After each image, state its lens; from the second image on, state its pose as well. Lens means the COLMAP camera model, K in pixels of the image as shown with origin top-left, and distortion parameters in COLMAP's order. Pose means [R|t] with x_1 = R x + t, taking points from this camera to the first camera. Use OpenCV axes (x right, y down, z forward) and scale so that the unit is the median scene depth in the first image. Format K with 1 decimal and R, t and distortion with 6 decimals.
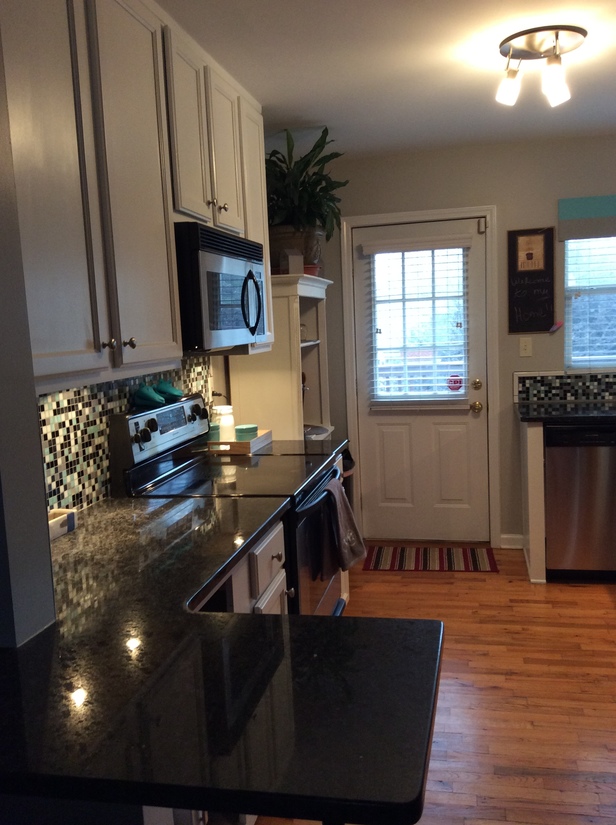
lens RADIAL K [[733.7, 0, 308.4], [0, 733.7, 412.1], [0, 0, 1]] dist [0.067556, -0.040047]
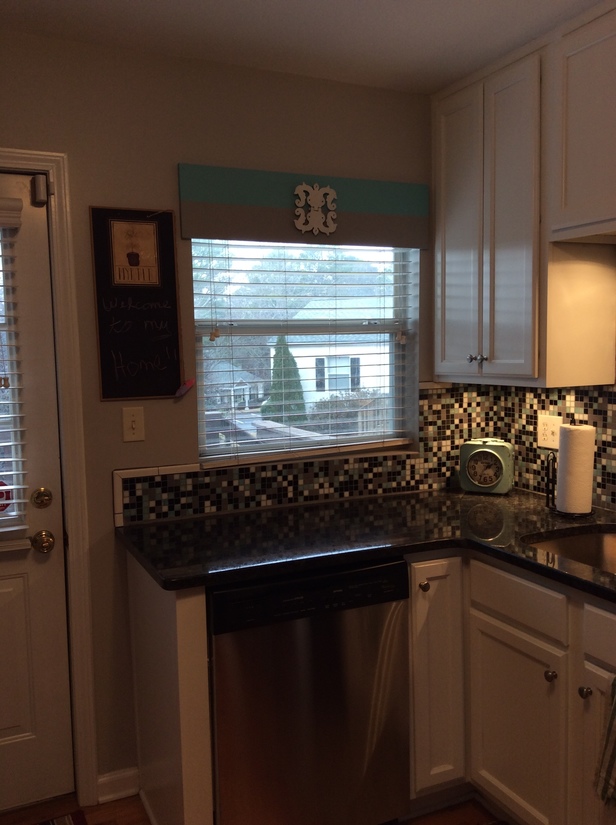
lens RADIAL K [[733.7, 0, 305.8], [0, 733.7, 415.0], [0, 0, 1]] dist [0.067556, -0.040047]
pose [[0.801091, -0.025564, 0.597997, 0.070666], [0.060515, 0.997427, -0.038428, -0.066141], [-0.595476, 0.066972, 0.800577, 0.487527]]
